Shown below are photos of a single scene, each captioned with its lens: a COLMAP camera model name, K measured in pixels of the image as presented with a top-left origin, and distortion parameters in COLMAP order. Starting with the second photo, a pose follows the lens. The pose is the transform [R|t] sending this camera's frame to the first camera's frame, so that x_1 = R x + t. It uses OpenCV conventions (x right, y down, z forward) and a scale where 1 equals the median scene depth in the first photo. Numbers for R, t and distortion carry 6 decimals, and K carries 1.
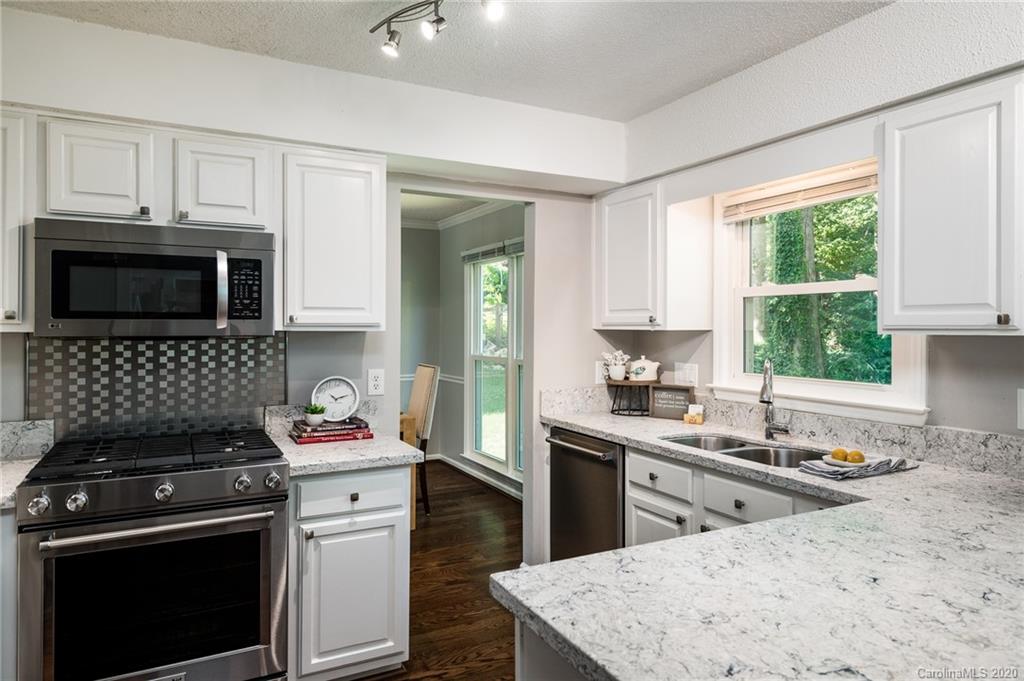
lens RADIAL K [[634.1, 0, 515.2], [0, 634.1, 325.4], [0, 0, 1]] dist [0.030435, -0.023759]
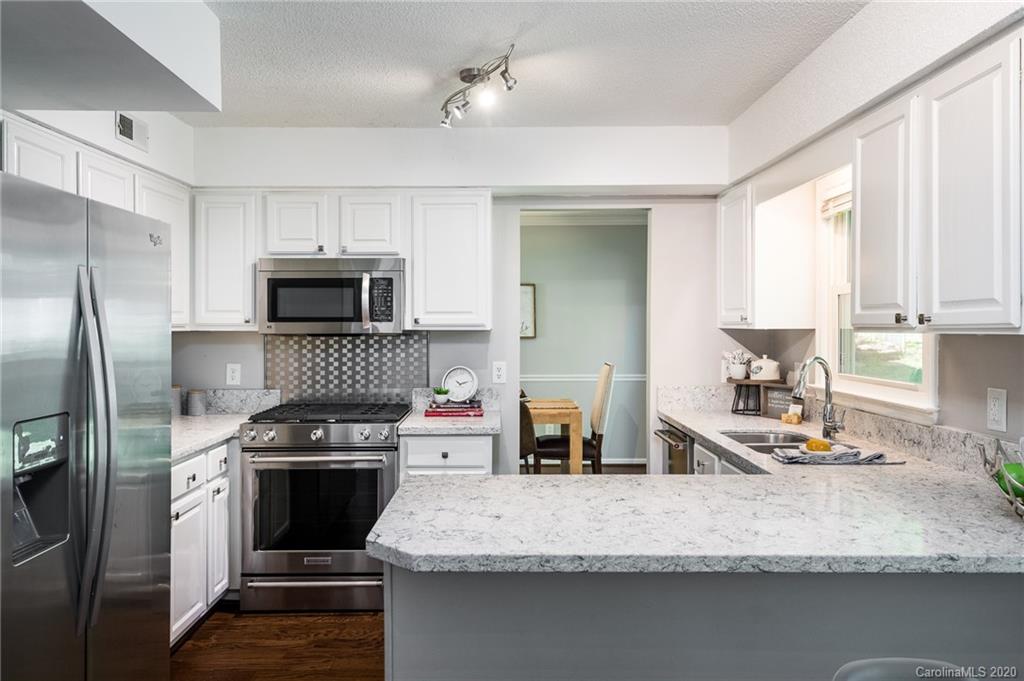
lens RADIAL K [[759.2, 0, 507.0], [0, 759.2, 323.5], [0, 0, 1]] dist [0.047725, -0.025454]
pose [[0.886294, -0.005316, -0.463093, 0.548810], [0.004951, 0.999986, -0.002004, -0.000695], [0.463097, -0.000516, 0.886308, -0.318055]]
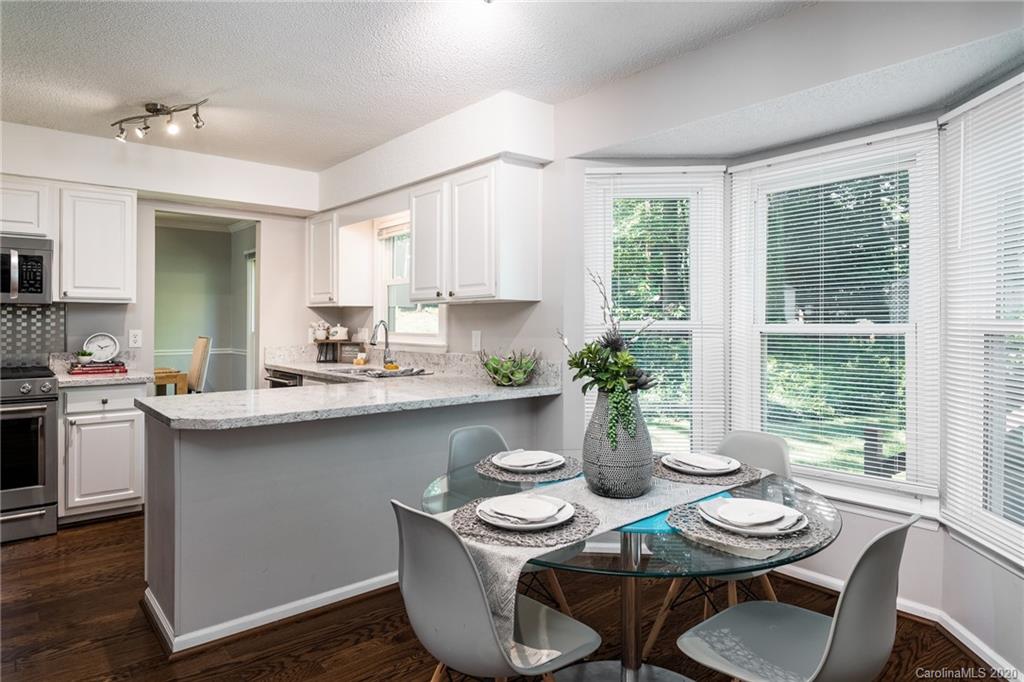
lens RADIAL K [[604.3, 0, 503.0], [0, 604.3, 318.6], [0, 0, 1]] dist [0.003606, -0.008245]
pose [[0.977466, 0.001422, 0.211086, 0.390468], [-0.000835, 0.999996, -0.002870, 0.054303], [-0.211089, 0.002629, 0.977463, -0.687085]]
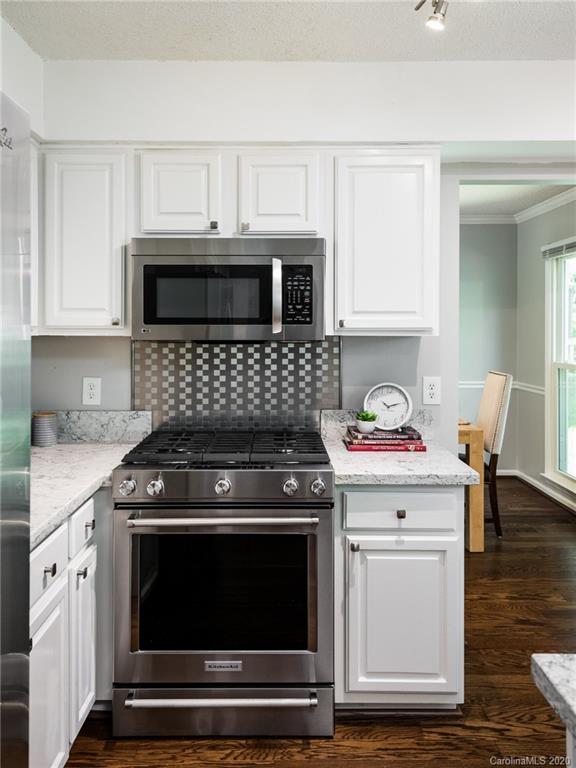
lens RADIAL K [[638.2, 0, 283.3], [0, 638.2, 329.9], [0, 0, 1]] dist [0.037570, -0.023423]
pose [[0.885900, 0.000414, -0.463877, 0.028137], [0.001293, 0.999994, 0.003361, -0.003840], [0.463875, -0.003577, 0.885893, 0.079534]]
